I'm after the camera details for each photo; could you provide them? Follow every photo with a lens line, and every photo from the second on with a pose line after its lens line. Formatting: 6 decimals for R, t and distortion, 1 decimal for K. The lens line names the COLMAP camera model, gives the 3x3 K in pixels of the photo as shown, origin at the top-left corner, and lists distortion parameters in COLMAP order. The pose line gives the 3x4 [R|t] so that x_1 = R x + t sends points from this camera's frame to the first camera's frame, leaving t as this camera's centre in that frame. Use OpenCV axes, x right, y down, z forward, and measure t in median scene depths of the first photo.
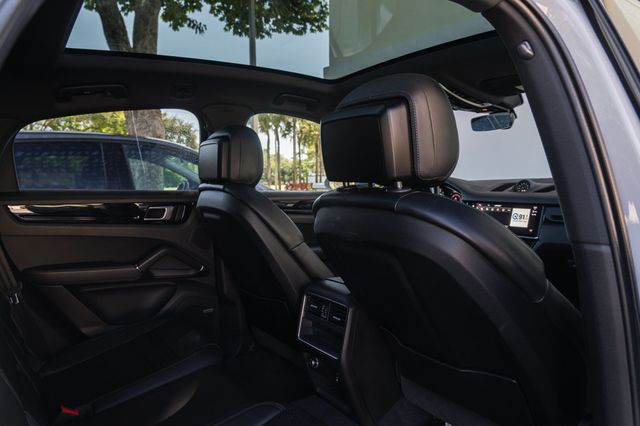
lens RADIAL K [[451.9, 0, 321.1], [0, 451.9, 214.3], [0, 0, 1]] dist [-0.016880, 0.001122]
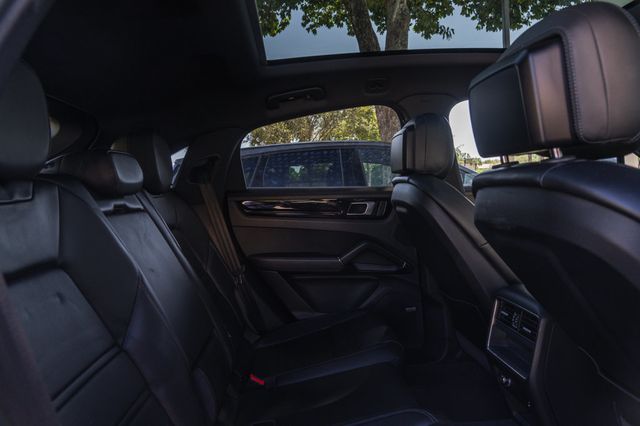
lens RADIAL K [[451.9, 0, 324.7], [0, 451.9, 213.1], [0, 0, 1]] dist [-0.016880, 0.001122]
pose [[0.850661, -0.002184, -0.525710, 0.133076], [-0.005827, 0.999891, -0.013583, 0.026483], [0.525682, 0.014618, 0.850555, 0.090207]]
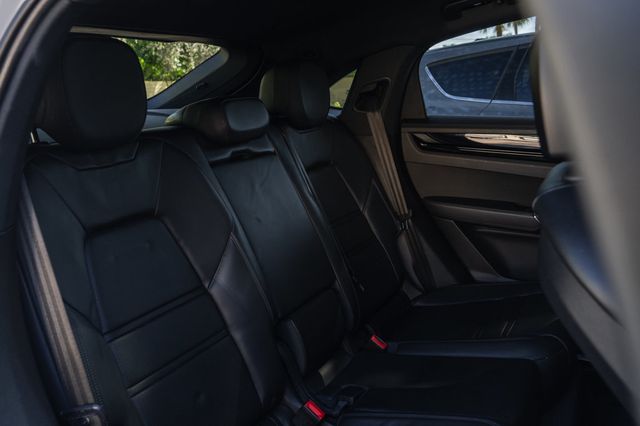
lens RADIAL K [[593.1, 0, 317.3], [0, 593.1, 208.3], [0, 0, 1]] dist [0.081572, 0.000000]
pose [[0.445014, 0.175911, -0.878076, 0.395781], [-0.043746, 0.983617, 0.174885, -0.073886], [0.894454, -0.039414, 0.445419, 0.199287]]
